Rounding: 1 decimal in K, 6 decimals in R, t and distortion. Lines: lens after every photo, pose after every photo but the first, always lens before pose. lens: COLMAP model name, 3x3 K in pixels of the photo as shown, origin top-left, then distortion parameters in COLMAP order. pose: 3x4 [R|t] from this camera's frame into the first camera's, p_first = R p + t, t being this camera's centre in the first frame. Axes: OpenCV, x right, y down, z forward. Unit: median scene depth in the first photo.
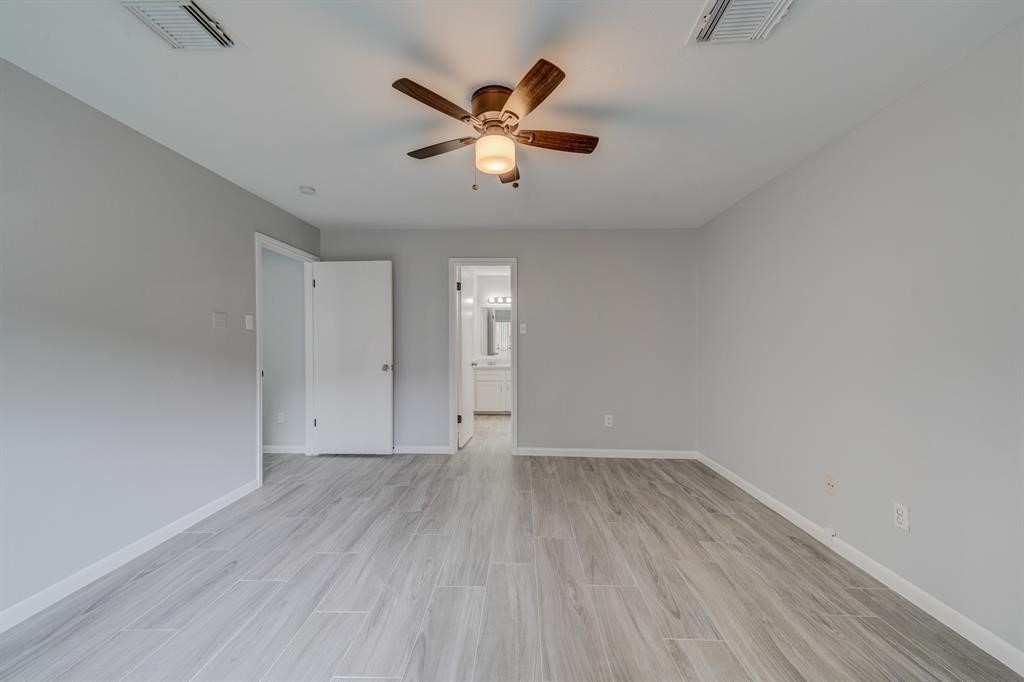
lens RADIAL K [[377.4, 0, 509.6], [0, 377.4, 344.8], [0, 0, 1]] dist [0.001630, -0.000069]
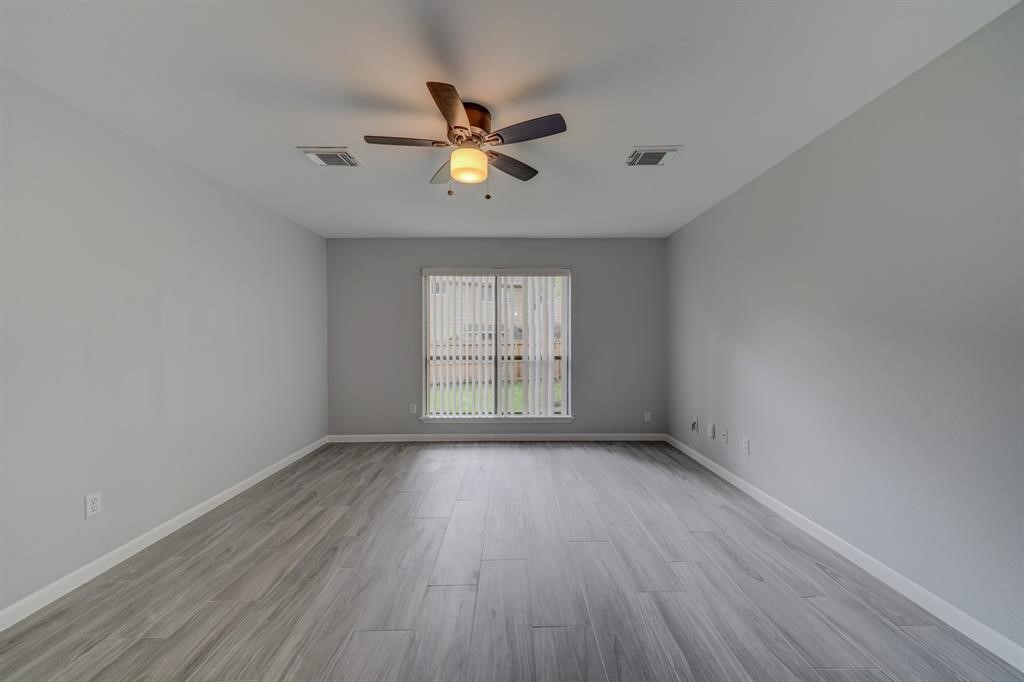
lens RADIAL K [[377.4, 0, 512.4], [0, 377.4, 338.5], [0, 0, 1]] dist [0.001630, -0.000069]
pose [[-0.999112, 0.007358, -0.041475, -0.108558], [0.006909, 0.999916, 0.010968, -0.020446], [0.041552, 0.010672, -0.999079, 2.029193]]
